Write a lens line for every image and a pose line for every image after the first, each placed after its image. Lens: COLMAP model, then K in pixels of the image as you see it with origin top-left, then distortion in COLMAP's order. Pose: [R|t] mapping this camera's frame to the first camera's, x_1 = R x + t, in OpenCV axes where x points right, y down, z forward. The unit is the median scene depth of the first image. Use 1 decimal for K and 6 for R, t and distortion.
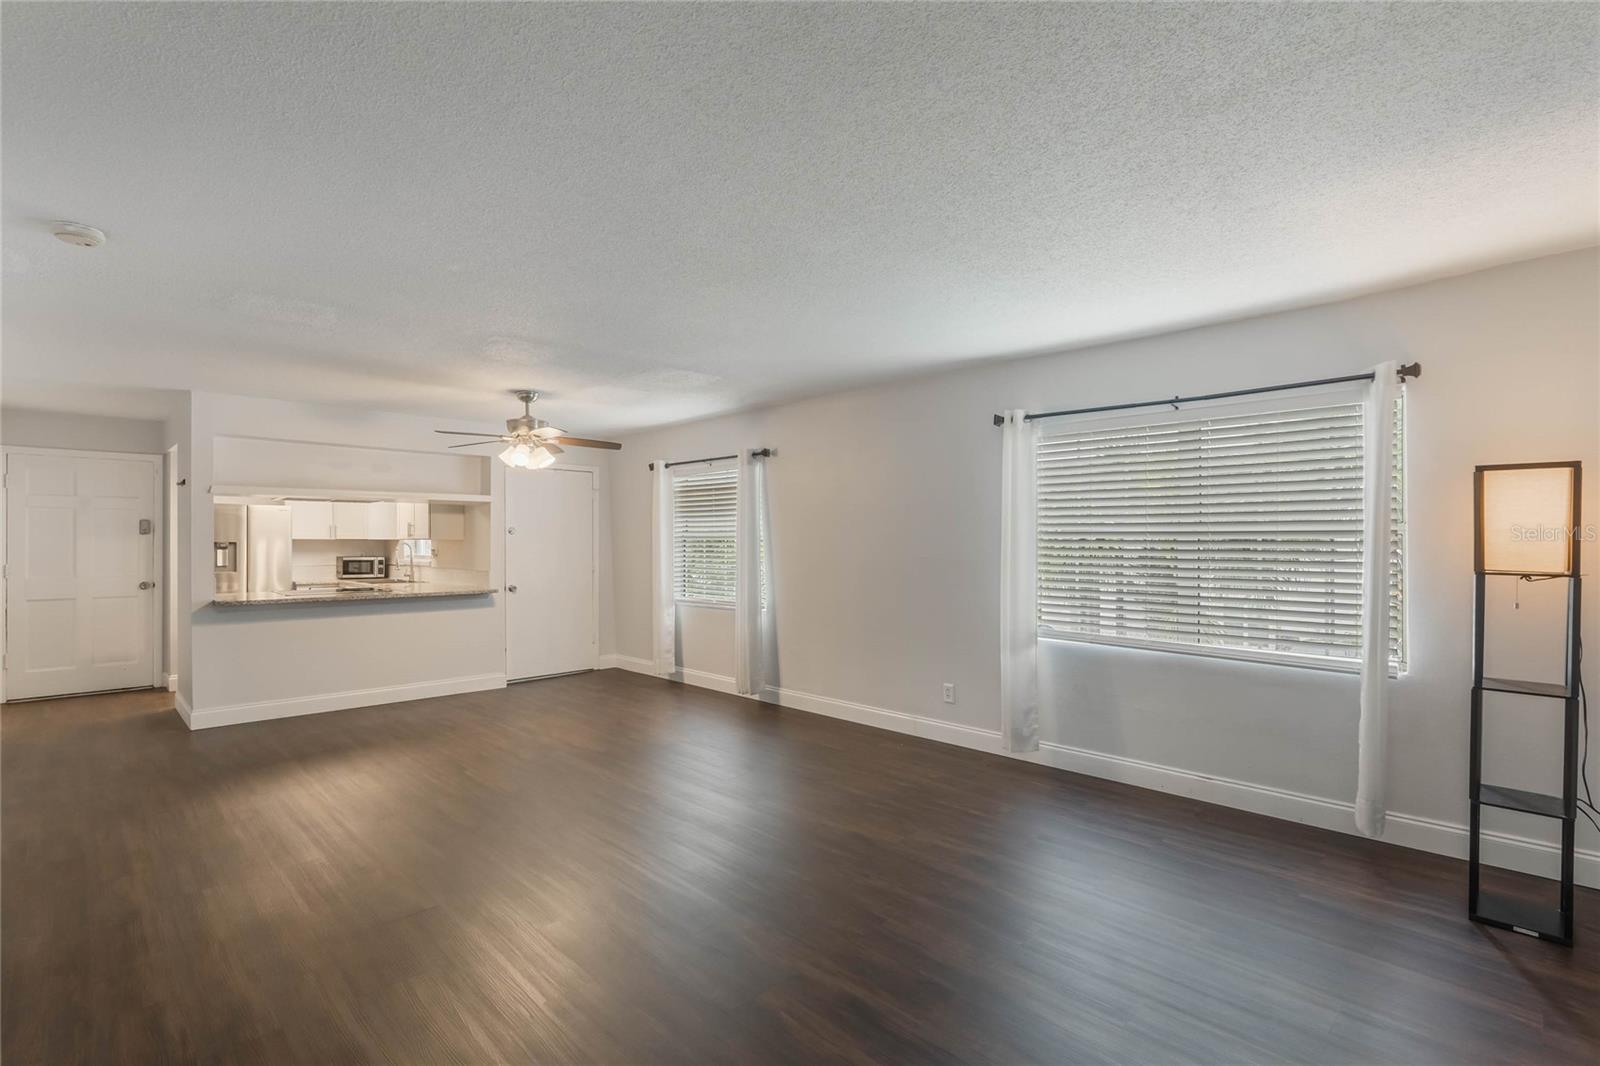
lens RADIAL K [[758.1, 0, 801.7], [0, 758.1, 537.5], [0, 0, 1]] dist [-0.002069, -0.000055]
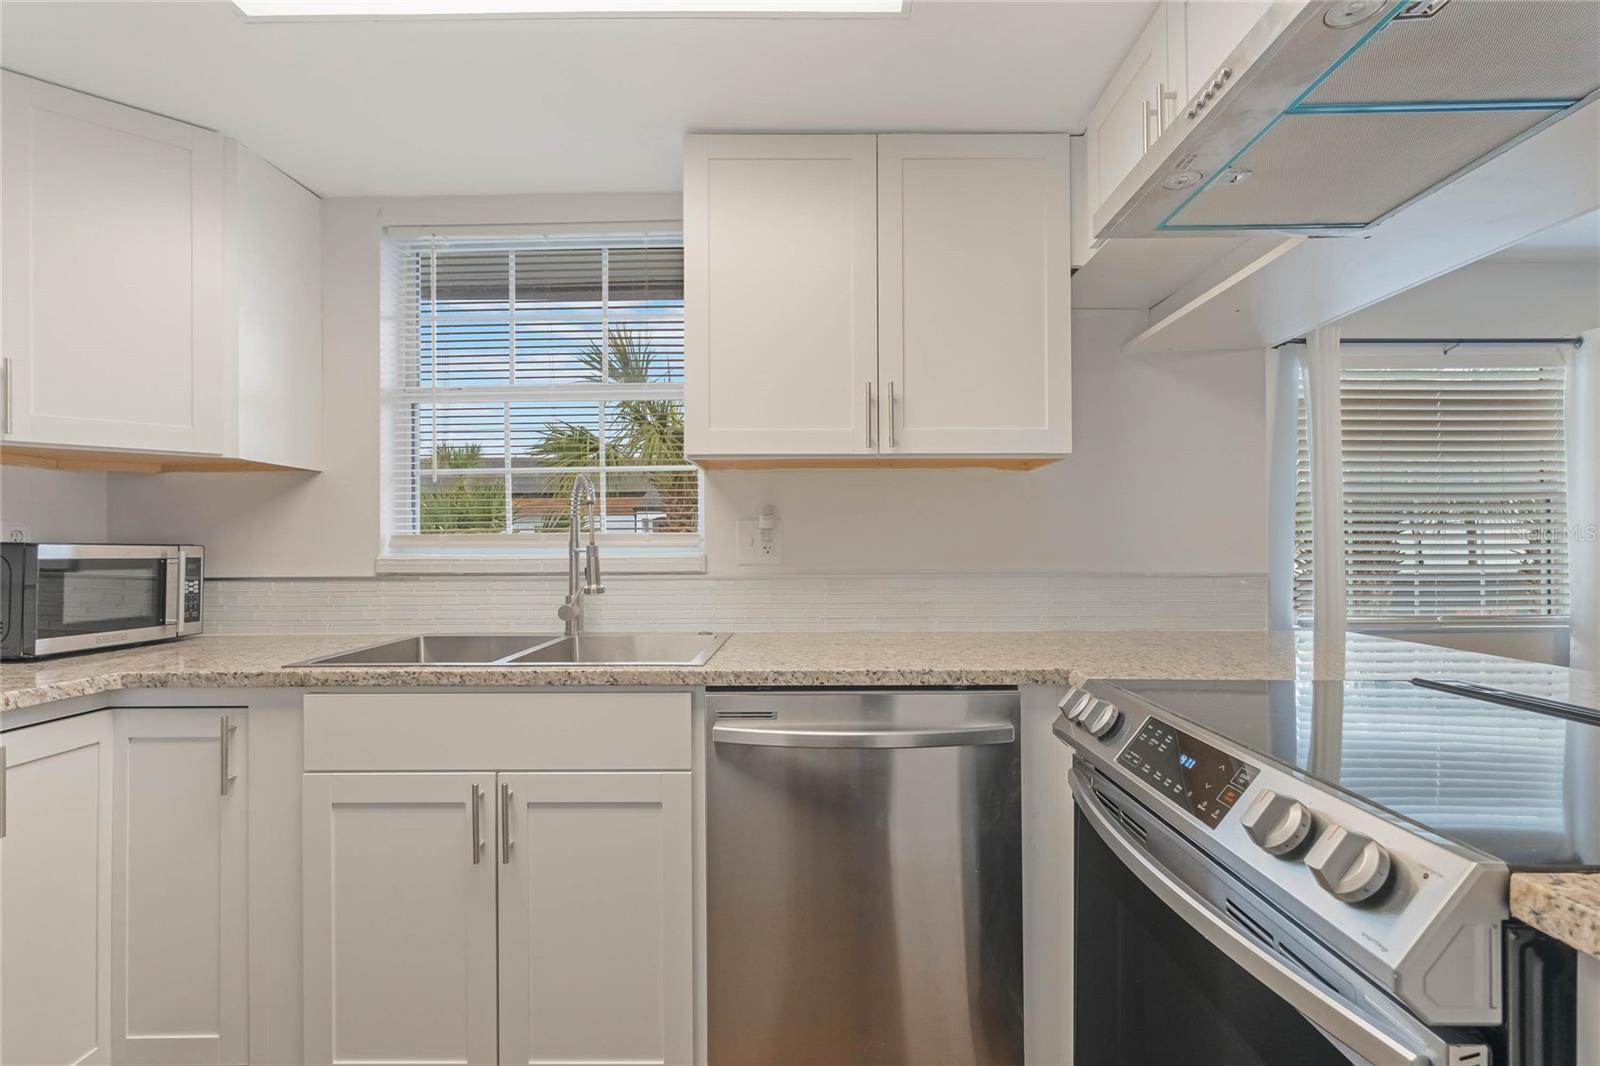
lens RADIAL K [[758.1, 0, 801.7], [0, 758.1, 537.5], [0, 0, 1]] dist [-0.002069, -0.000055]
pose [[0.693834, 0.007178, 0.720099, -0.751912], [-0.000977, 0.999959, -0.009026, 0.032411], [-0.720135, 0.005559, 0.693812, 0.911580]]
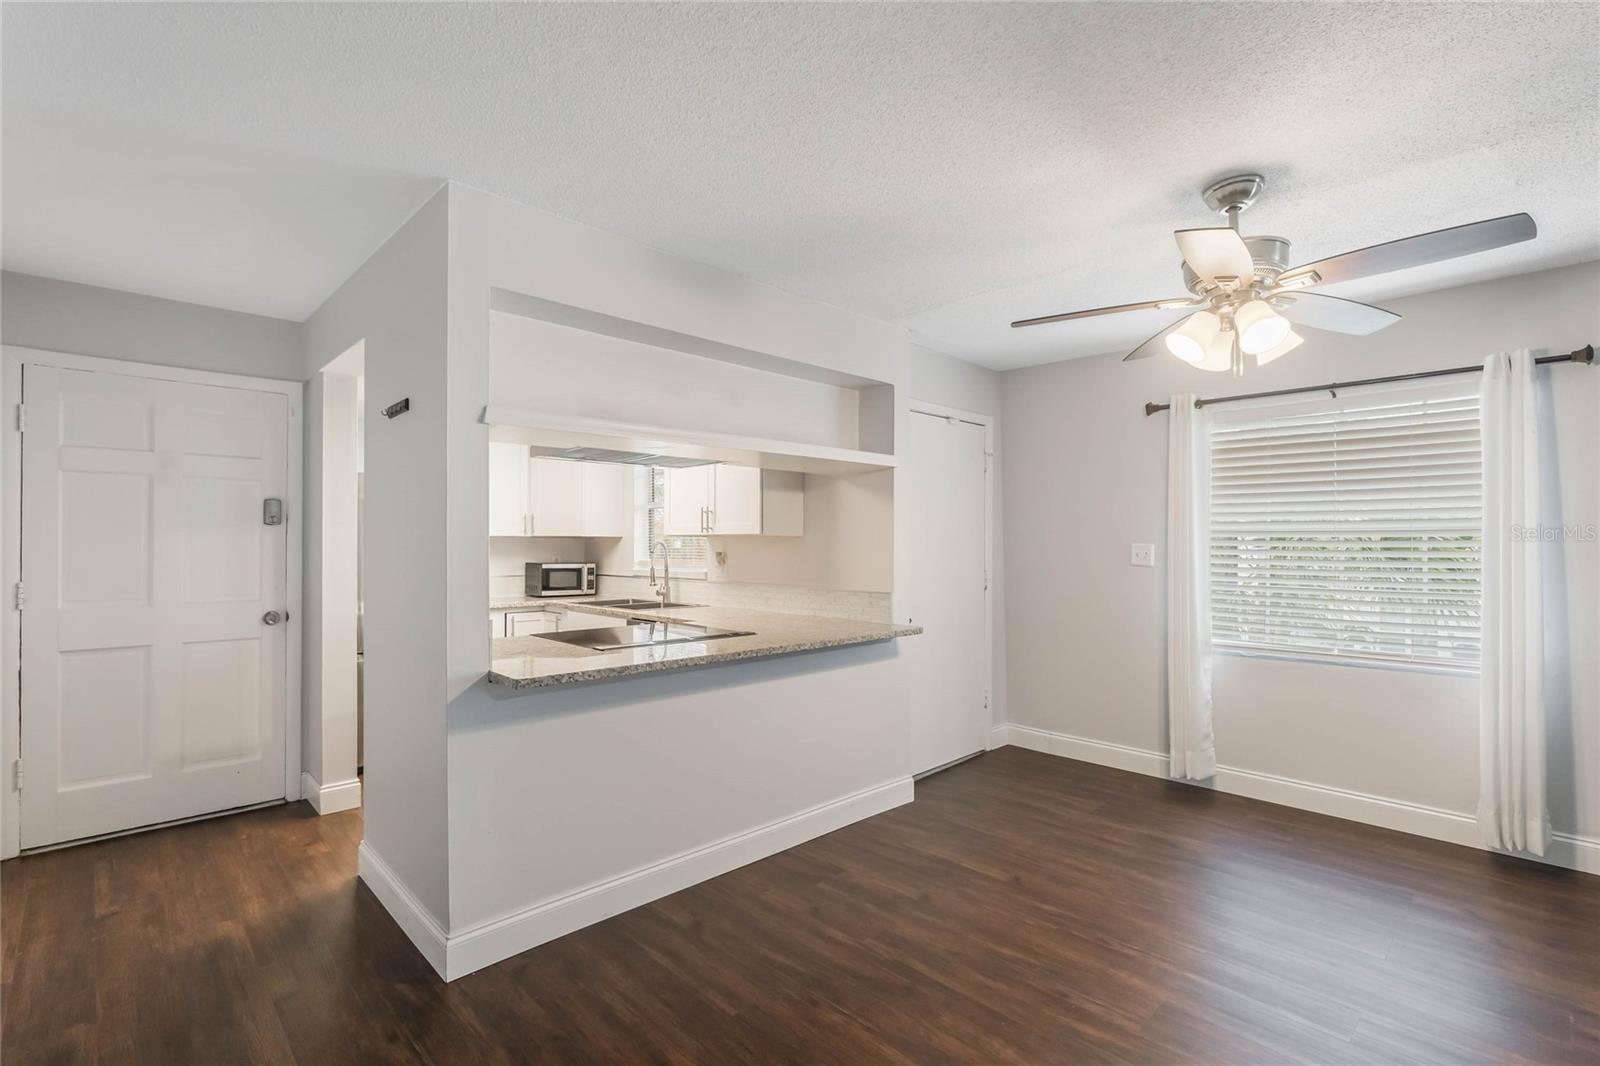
lens RADIAL K [[731.6, 0, 798.5], [0, 731.6, 536.1], [0, 0, 1]] dist [-0.001743, -0.000390]
pose [[0.999981, 0.001659, -0.005879, -0.470507], [-0.001684, 0.999990, -0.004172, 0.005332], [0.005872, 0.004182, 0.999974, 0.458689]]
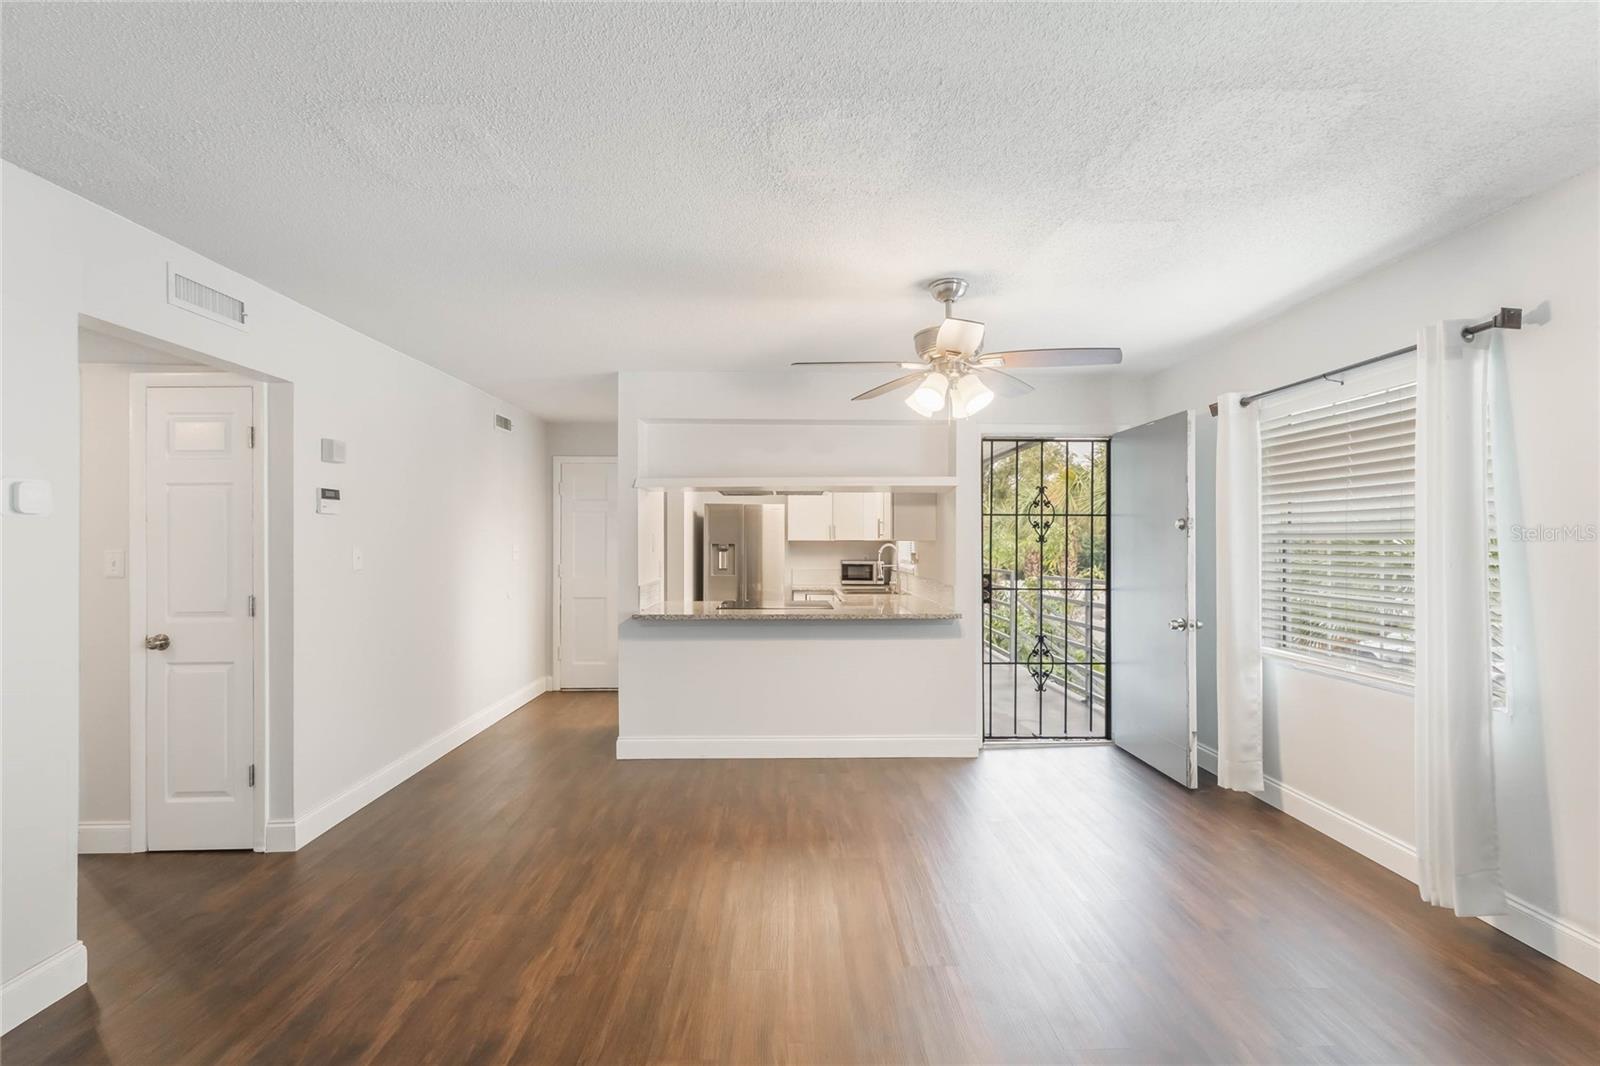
lens RADIAL K [[748.4, 0, 803.8], [0, 748.4, 540.2], [0, 0, 1]] dist [-0.003539, -0.000089]
pose [[0.731636, -0.002983, -0.681689, -0.044858], [0.004654, 0.999989, 0.000619, 0.001391], [0.681679, -0.003625, 0.731642, 0.399082]]
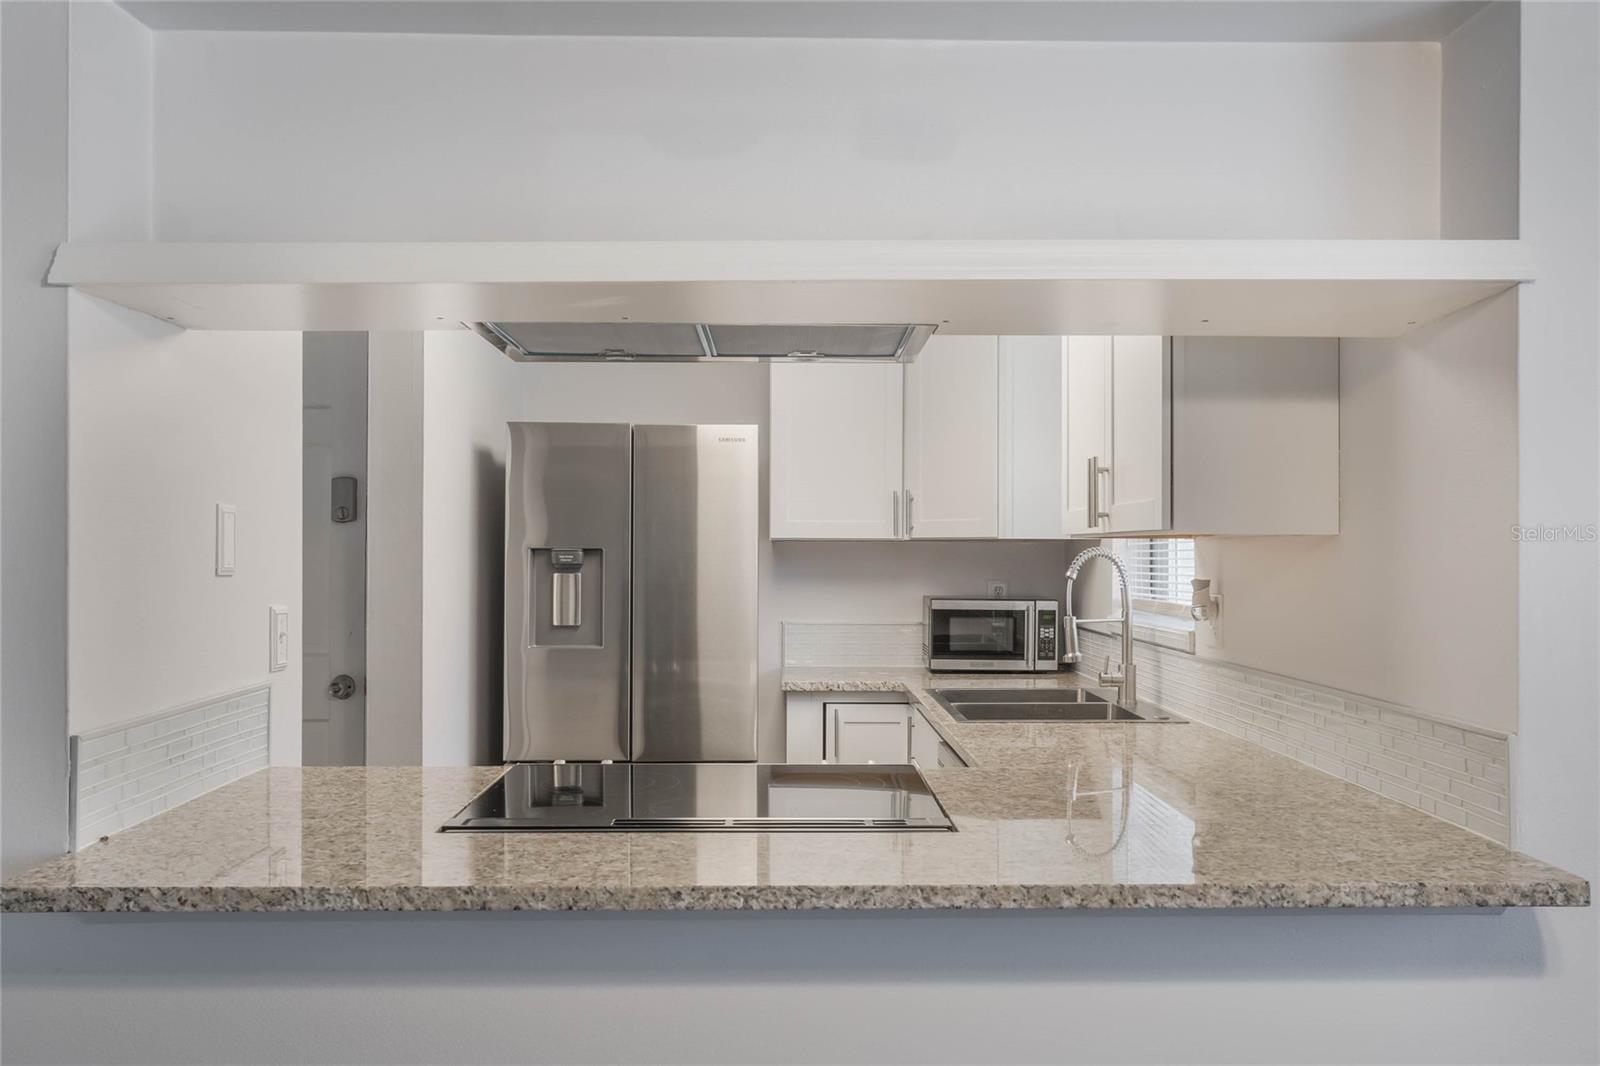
lens RADIAL K [[1447.9, 0, 800.0], [0, 1447.9, 533.0], [0, 0, 1]] dist [0.007356, -0.001222]
pose [[0.726258, -0.007060, -0.687386, -0.311308], [0.002953, 0.999970, -0.007151, 0.004860], [0.687416, 0.003164, 0.726257, 0.680897]]
